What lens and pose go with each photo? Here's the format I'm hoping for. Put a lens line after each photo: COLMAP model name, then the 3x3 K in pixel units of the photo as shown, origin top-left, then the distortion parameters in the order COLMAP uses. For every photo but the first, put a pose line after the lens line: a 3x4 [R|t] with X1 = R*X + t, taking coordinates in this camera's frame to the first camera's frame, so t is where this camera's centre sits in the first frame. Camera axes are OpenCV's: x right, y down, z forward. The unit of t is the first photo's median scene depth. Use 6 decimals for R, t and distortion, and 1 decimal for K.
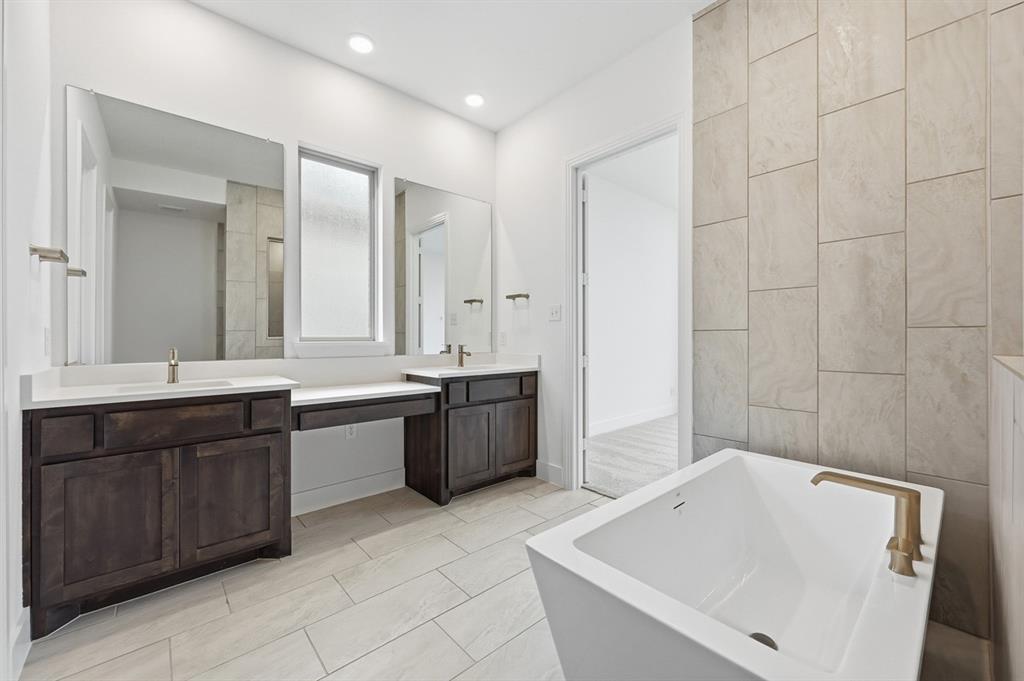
lens RADIAL K [[405.4, 0, 515.6], [0, 405.4, 337.7], [0, 0, 1]] dist [0.002077, 0.000242]
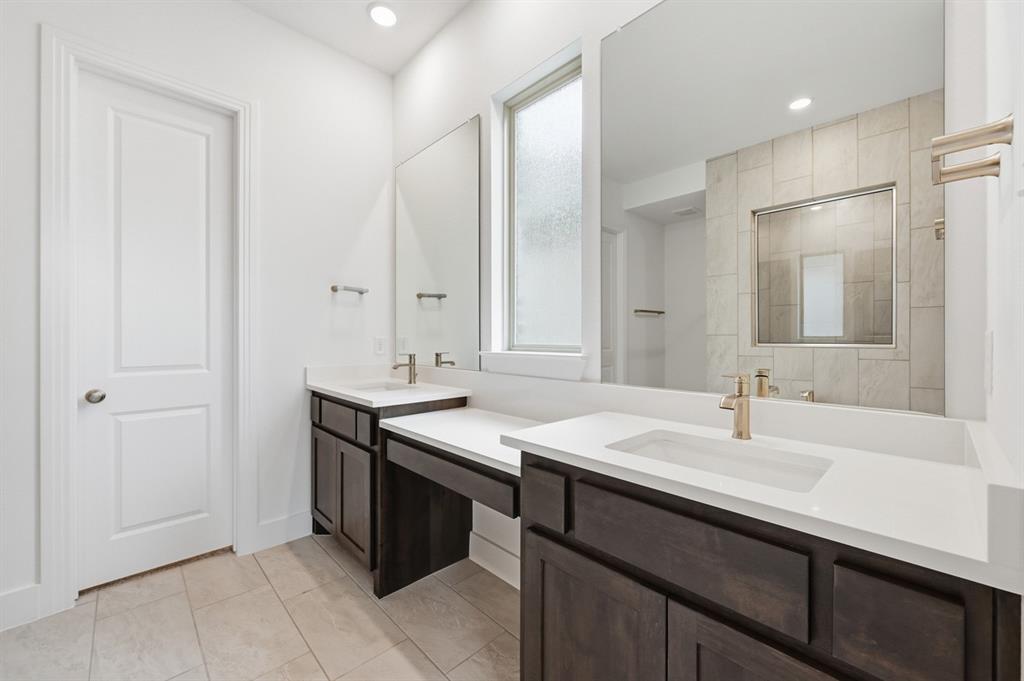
lens RADIAL K [[405.4, 0, 515.6], [0, 405.4, 337.7], [0, 0, 1]] dist [0.002077, 0.000242]
pose [[0.027704, 0.001454, -0.999615, 0.250865], [0.000281, 0.999999, 0.001463, -0.017080], [0.999616, -0.000321, 0.027703, 0.997744]]
